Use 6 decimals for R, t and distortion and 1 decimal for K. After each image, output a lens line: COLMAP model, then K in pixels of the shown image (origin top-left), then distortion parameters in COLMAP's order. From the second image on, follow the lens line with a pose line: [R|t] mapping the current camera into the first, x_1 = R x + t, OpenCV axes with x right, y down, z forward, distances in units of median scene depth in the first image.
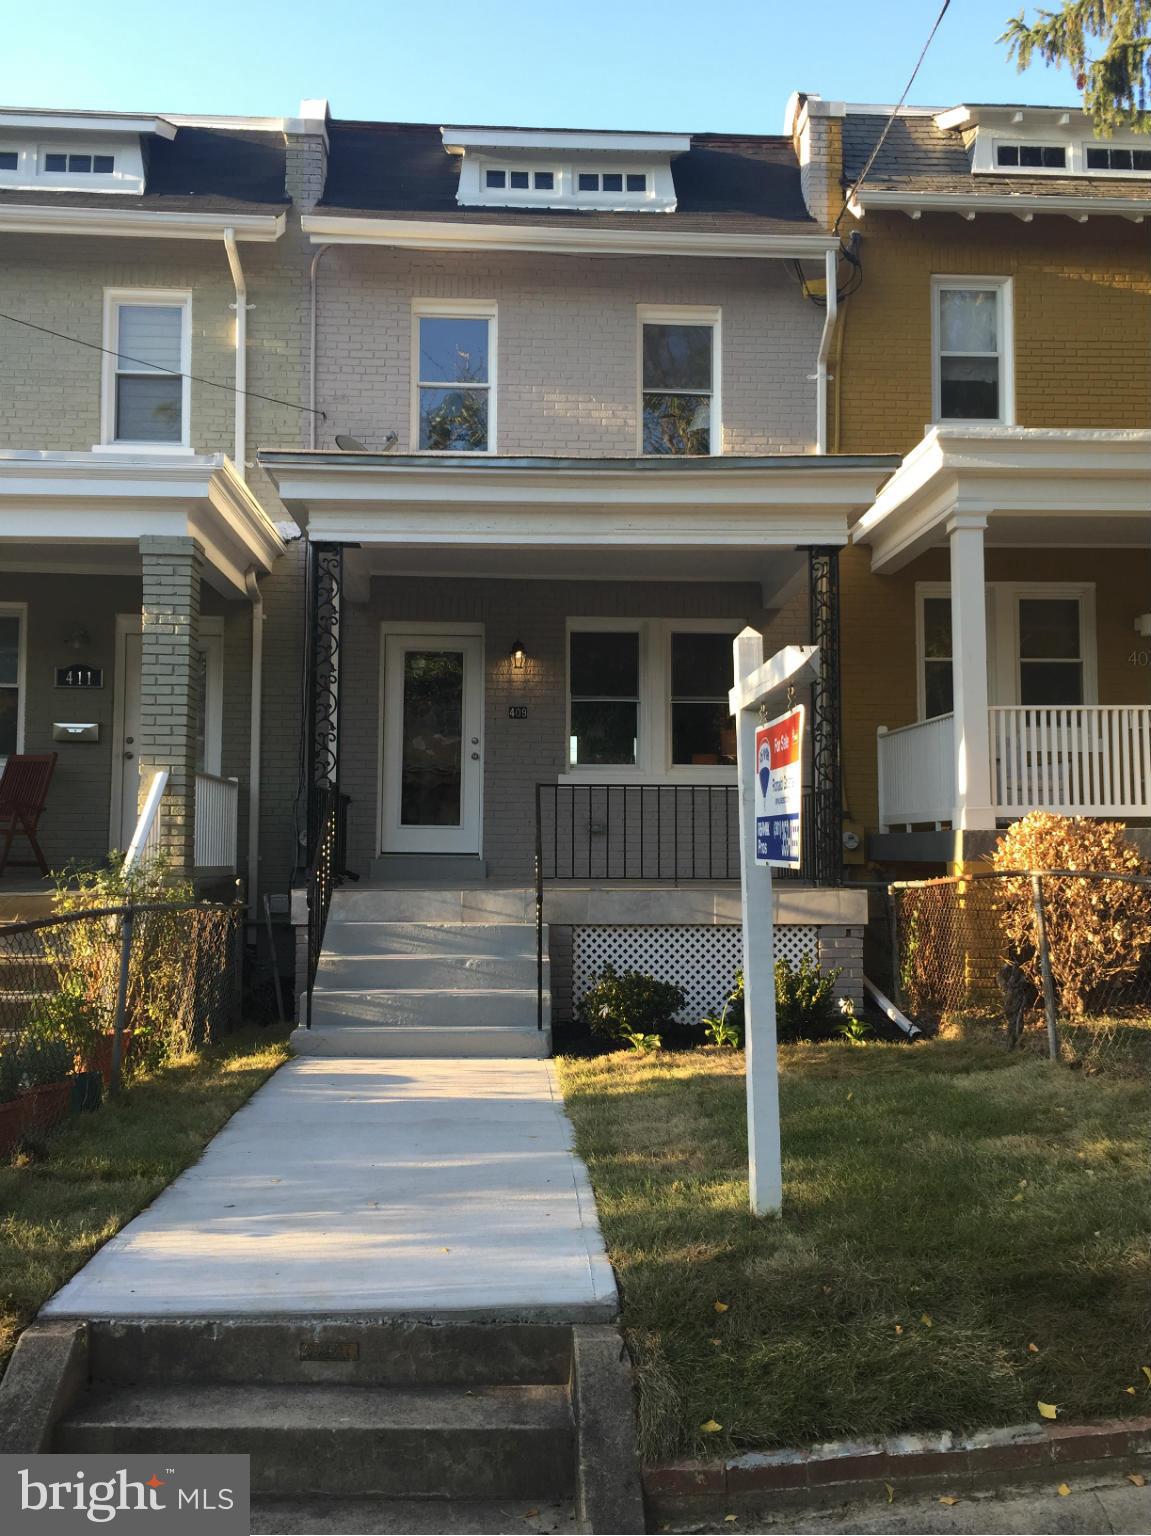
lens RADIAL K [[1296.1, 0, 575.5], [0, 1296.1, 768.0], [0, 0, 1]] dist [0.087570, -0.112455]
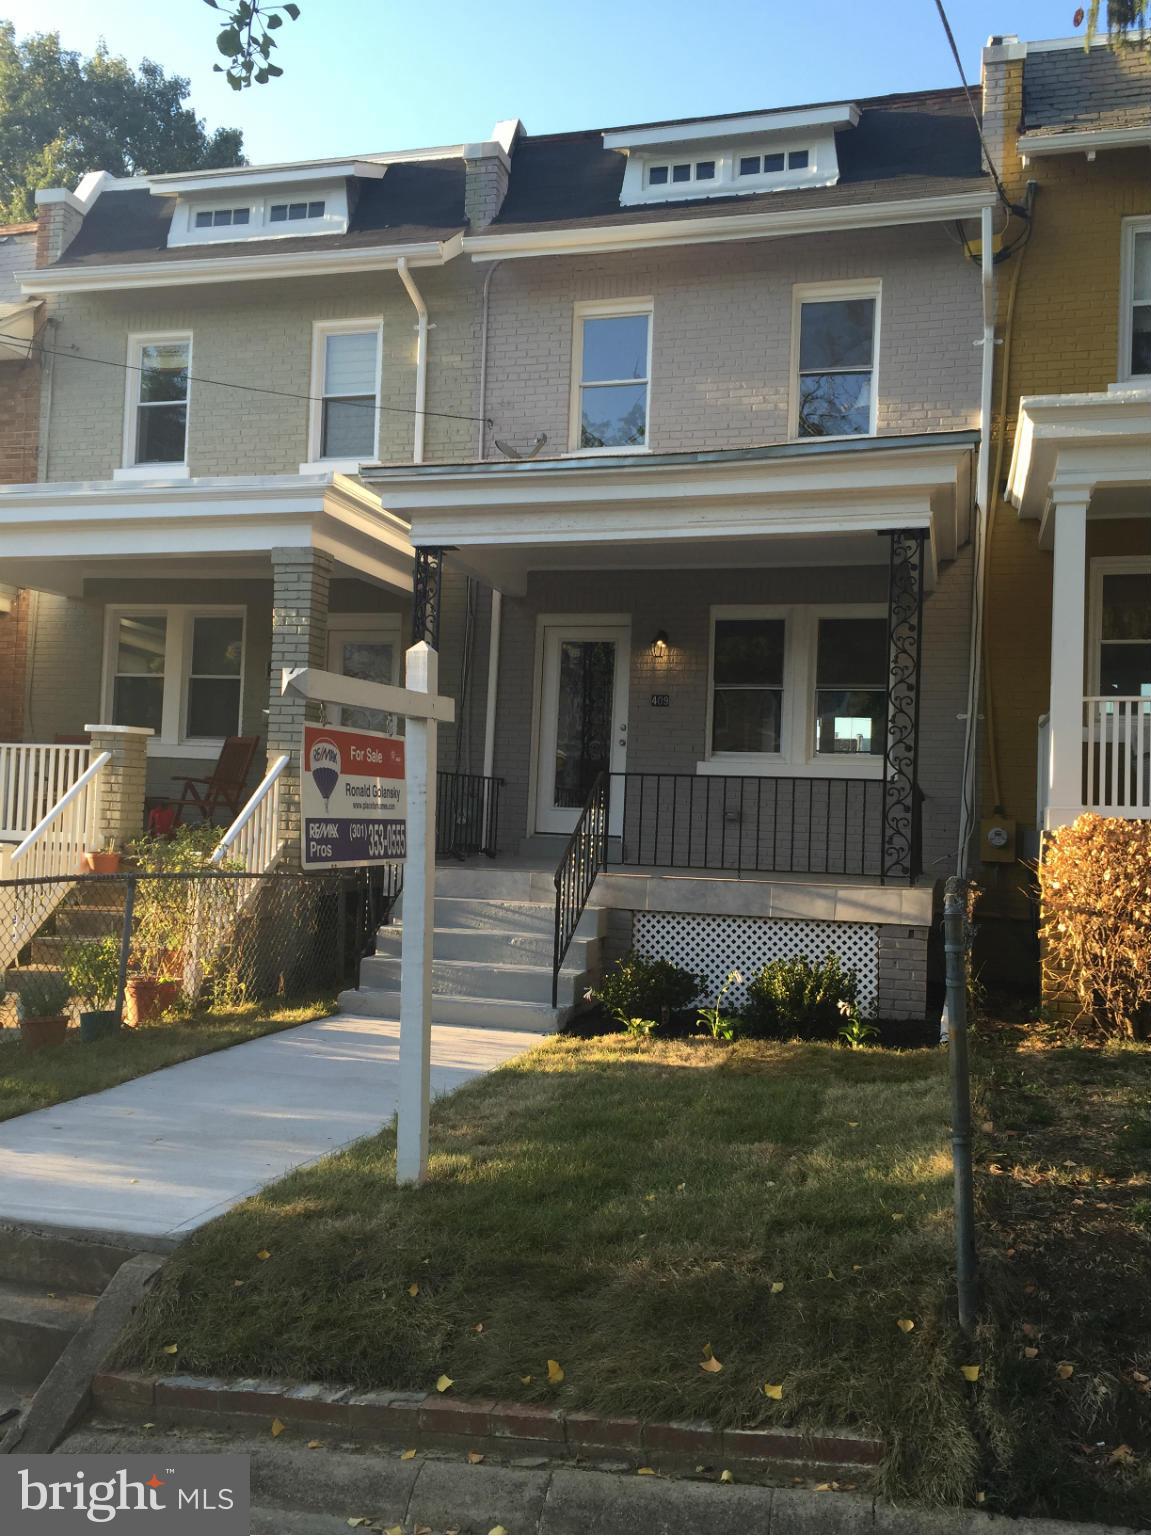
lens RADIAL K [[1296.1, 0, 575.5], [0, 1296.1, 768.0], [0, 0, 1]] dist [0.087570, -0.112455]
pose [[0.945215, 0.018078, -0.325948, 0.225313], [-0.011699, 0.999700, 0.021523, -0.010589], [0.326239, -0.016530, 0.945143, 0.009181]]
